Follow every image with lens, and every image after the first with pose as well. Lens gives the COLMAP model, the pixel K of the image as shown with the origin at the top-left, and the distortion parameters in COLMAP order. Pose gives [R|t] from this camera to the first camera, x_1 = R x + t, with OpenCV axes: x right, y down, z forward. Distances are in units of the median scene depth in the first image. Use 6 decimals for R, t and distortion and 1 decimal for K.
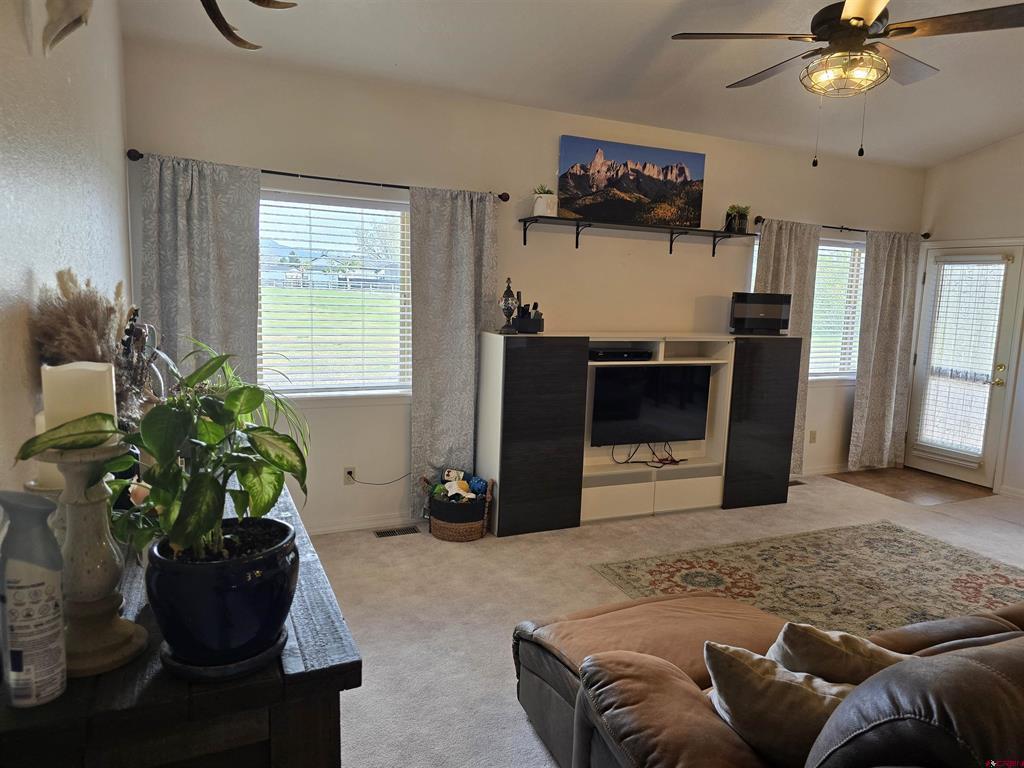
lens RADIAL K [[685.3, 0, 528.0], [0, 685.3, 385.4], [0, 0, 1]] dist [0.039726, -0.032917]
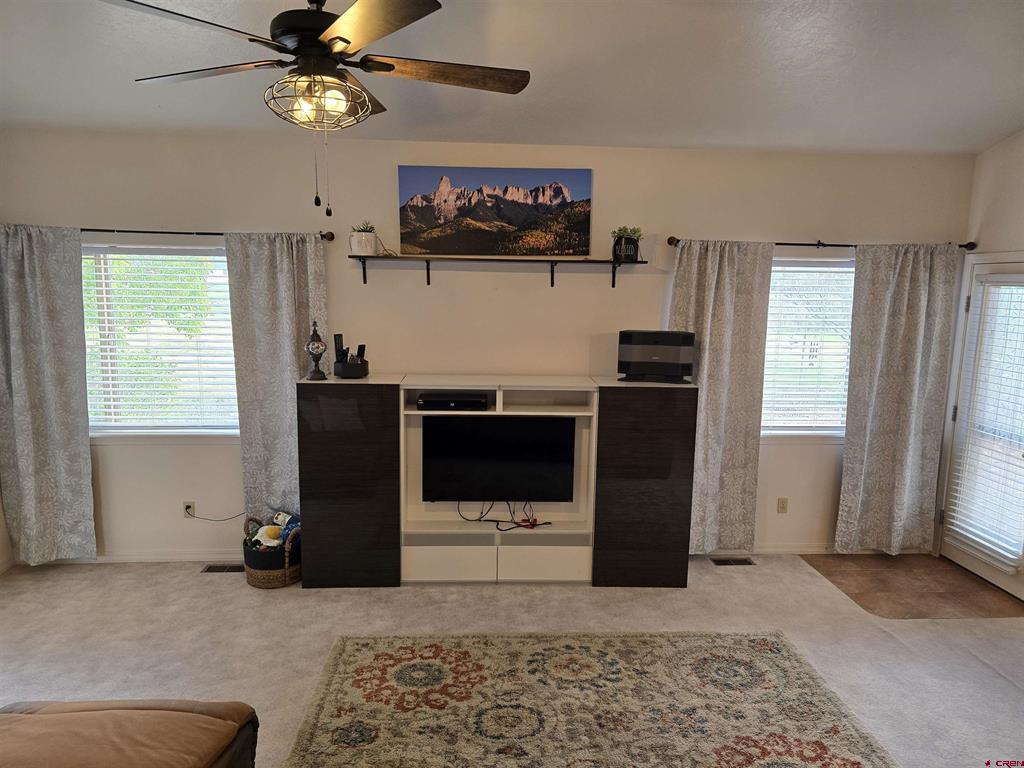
lens RADIAL K [[685.3, 0, 516.1], [0, 685.3, 391.5], [0, 0, 1]] dist [0.039726, -0.032917]
pose [[0.927911, 0.036783, -0.370984, 0.543303], [-0.034768, 0.999322, 0.012119, -0.073092], [0.371178, 0.001653, 0.928560, 0.189043]]
